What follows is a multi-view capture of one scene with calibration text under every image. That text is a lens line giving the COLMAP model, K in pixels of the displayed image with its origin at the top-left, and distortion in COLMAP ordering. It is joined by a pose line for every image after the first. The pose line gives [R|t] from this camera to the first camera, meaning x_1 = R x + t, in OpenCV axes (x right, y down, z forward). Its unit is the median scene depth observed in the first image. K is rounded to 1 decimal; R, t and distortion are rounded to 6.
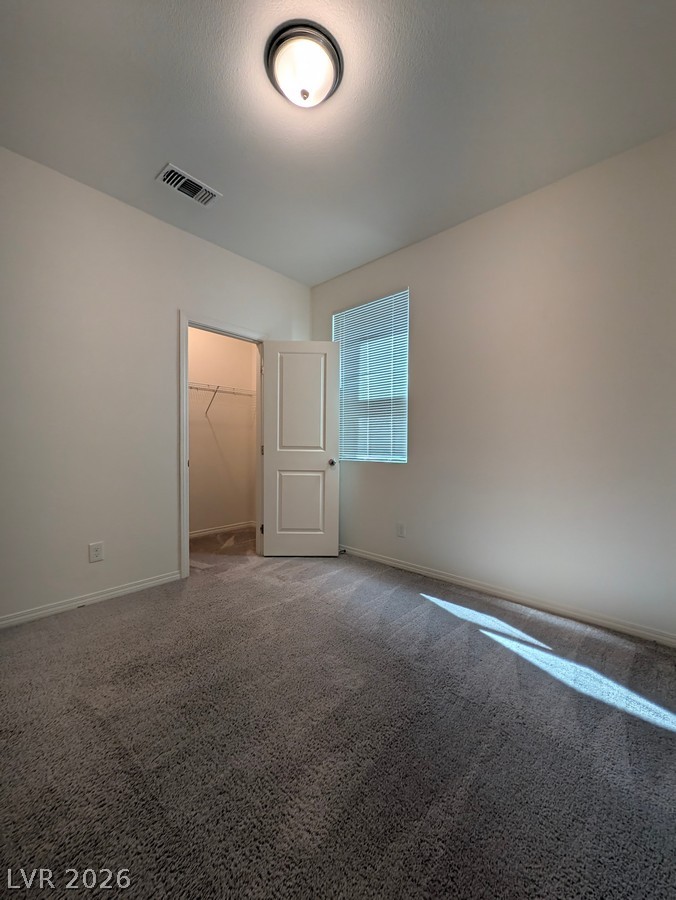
lens RADIAL K [[349.0, 0, 338.7], [0, 349.0, 451.8], [0, 0, 1]] dist [-0.001481, -0.000038]
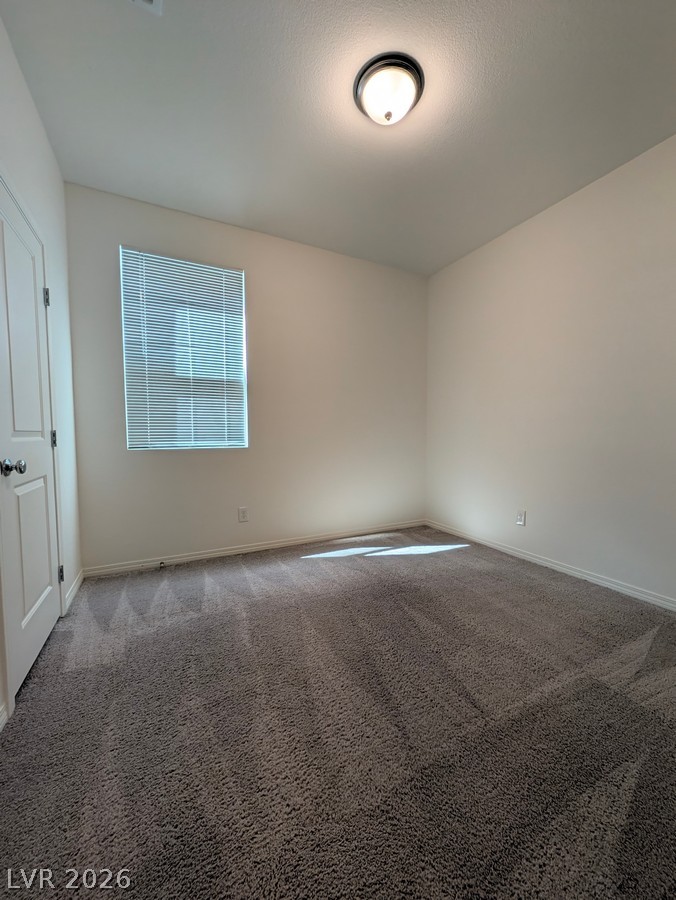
lens RADIAL K [[349.0, 0, 338.7], [0, 349.0, 451.8], [0, 0, 1]] dist [-0.001481, -0.000038]
pose [[0.347484, -0.056878, 0.935959, -0.660257], [0.022367, 0.998377, 0.052367, -0.002781], [-0.937419, 0.002737, 0.348192, 0.397759]]
